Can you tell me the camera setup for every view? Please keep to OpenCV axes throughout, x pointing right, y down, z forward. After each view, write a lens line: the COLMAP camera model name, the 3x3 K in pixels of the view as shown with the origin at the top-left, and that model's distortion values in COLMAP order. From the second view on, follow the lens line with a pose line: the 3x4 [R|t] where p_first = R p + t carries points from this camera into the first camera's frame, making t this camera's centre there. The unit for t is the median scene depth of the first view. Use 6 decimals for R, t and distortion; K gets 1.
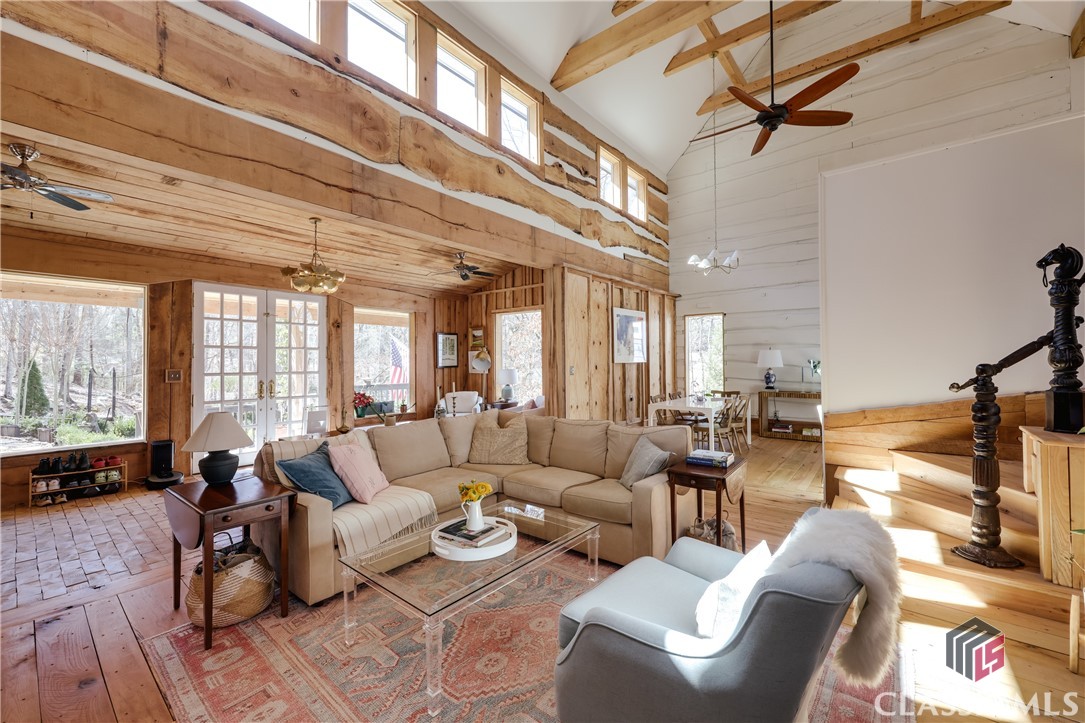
lens RADIAL K [[441.9, 0, 544.6], [0, 441.9, 357.7], [0, 0, 1]] dist [0.000572, -0.000525]
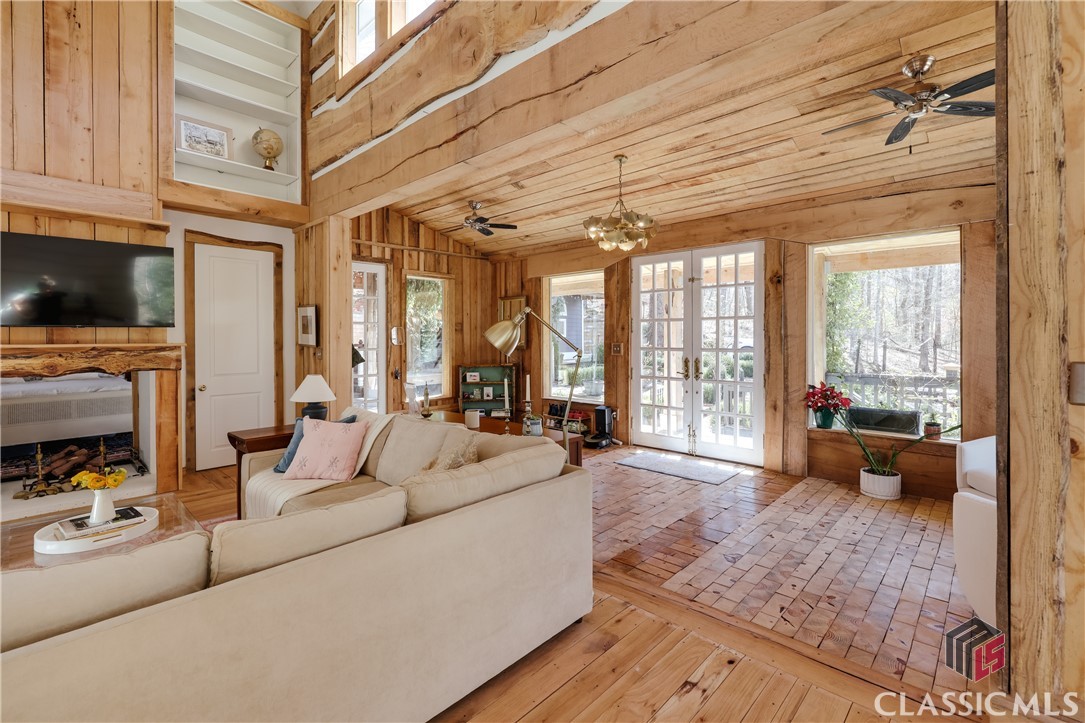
lens RADIAL K [[478.3, 0, 550.8], [0, 478.3, 339.7], [0, 0, 1]] dist [0.001951, 0.000127]
pose [[-0.060247, 0.012447, -0.998106, 0.243955], [0.019220, 0.999751, 0.011307, 0.001367], [0.997998, -0.018502, -0.060472, 0.639032]]
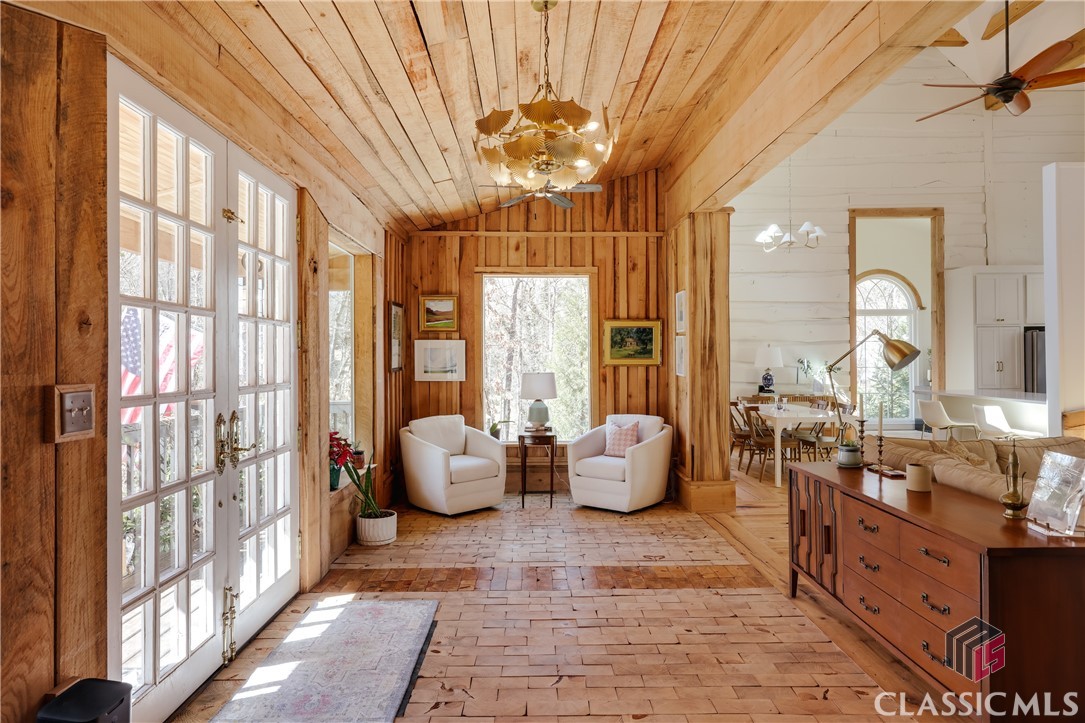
lens RADIAL K [[593.3, 0, 547.7], [0, 593.3, 359.1], [0, 0, 1]] dist [0.000795, -0.001221]
pose [[0.759962, 0.003139, 0.649960, -0.599515], [-0.007837, 0.999960, 0.004335, 0.005783], [-0.649921, -0.008388, 0.759956, 0.411146]]
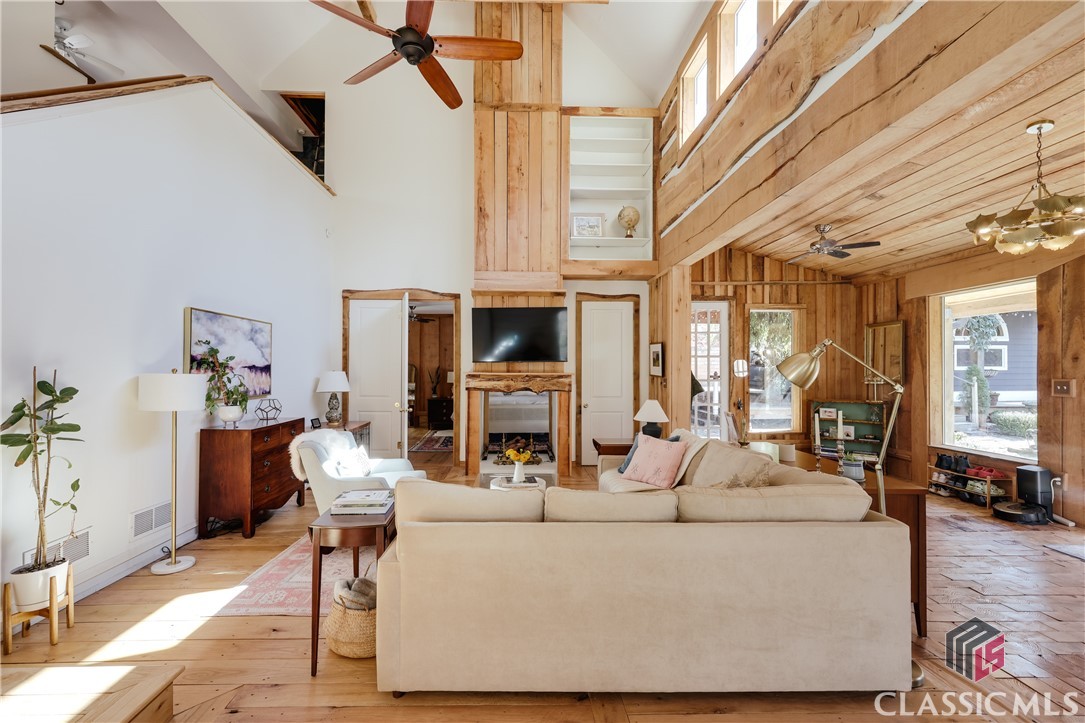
lens RADIAL K [[478.3, 0, 546.2], [0, 478.3, 363.6], [0, 0, 1]] dist [0.001951, 0.000127]
pose [[-0.750271, -0.002363, -0.661127, 0.265568], [0.013342, 0.999736, -0.018713, 0.002152], [0.660996, -0.022860, -0.750041, 0.725992]]
